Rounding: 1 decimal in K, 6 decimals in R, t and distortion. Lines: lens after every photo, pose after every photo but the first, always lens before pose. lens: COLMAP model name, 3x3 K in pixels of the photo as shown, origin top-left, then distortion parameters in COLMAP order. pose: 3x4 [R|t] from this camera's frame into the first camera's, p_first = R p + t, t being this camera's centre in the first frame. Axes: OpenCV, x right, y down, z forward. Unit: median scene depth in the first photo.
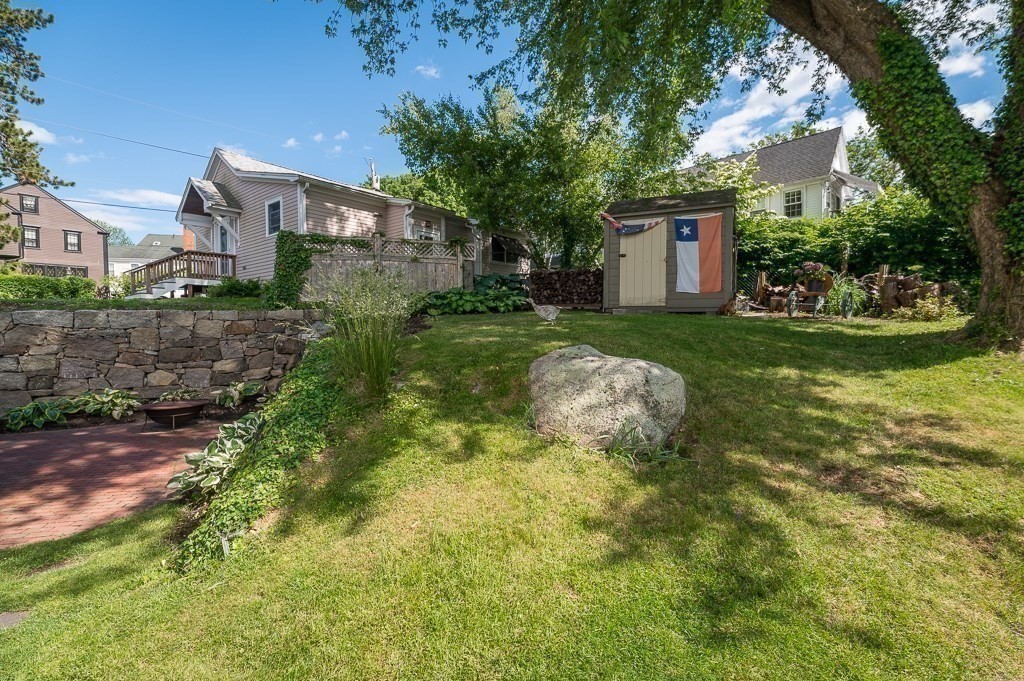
lens RADIAL K [[448.2, 0, 511.3], [0, 448.2, 335.6], [0, 0, 1]] dist [-0.000289, -0.000282]
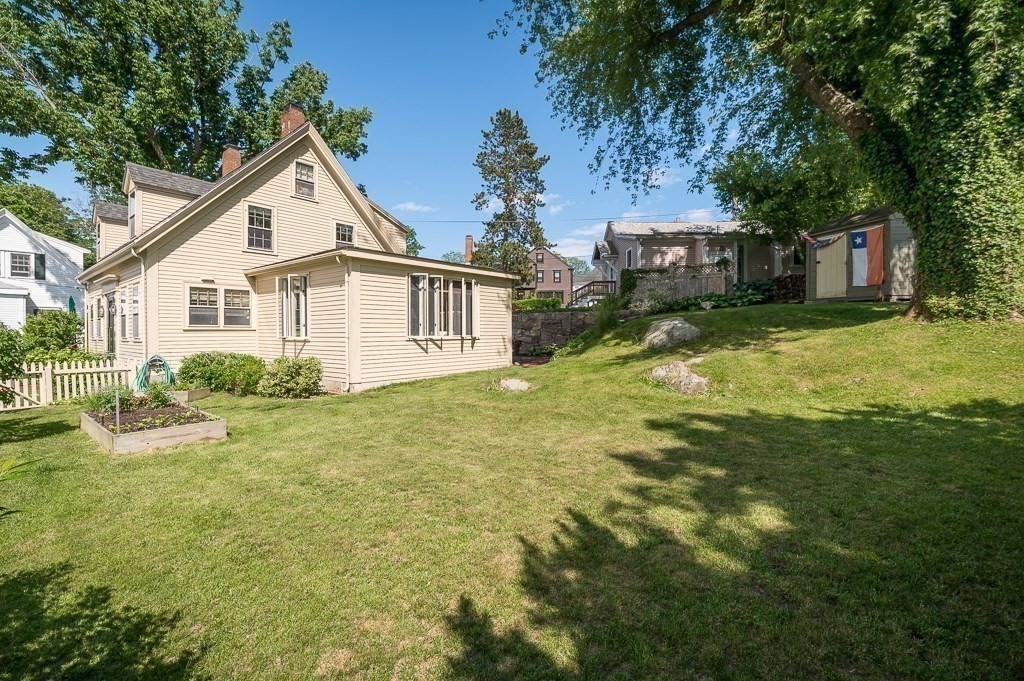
lens RADIAL K [[448.2, 0, 511.3], [0, 448.2, 335.6], [0, 0, 1]] dist [-0.000289, -0.000282]
pose [[0.626949, 0.008759, -0.779011, 0.561151], [-0.016207, 0.999867, -0.001801, 0.051122], [0.778891, 0.013755, 0.627008, -0.469891]]
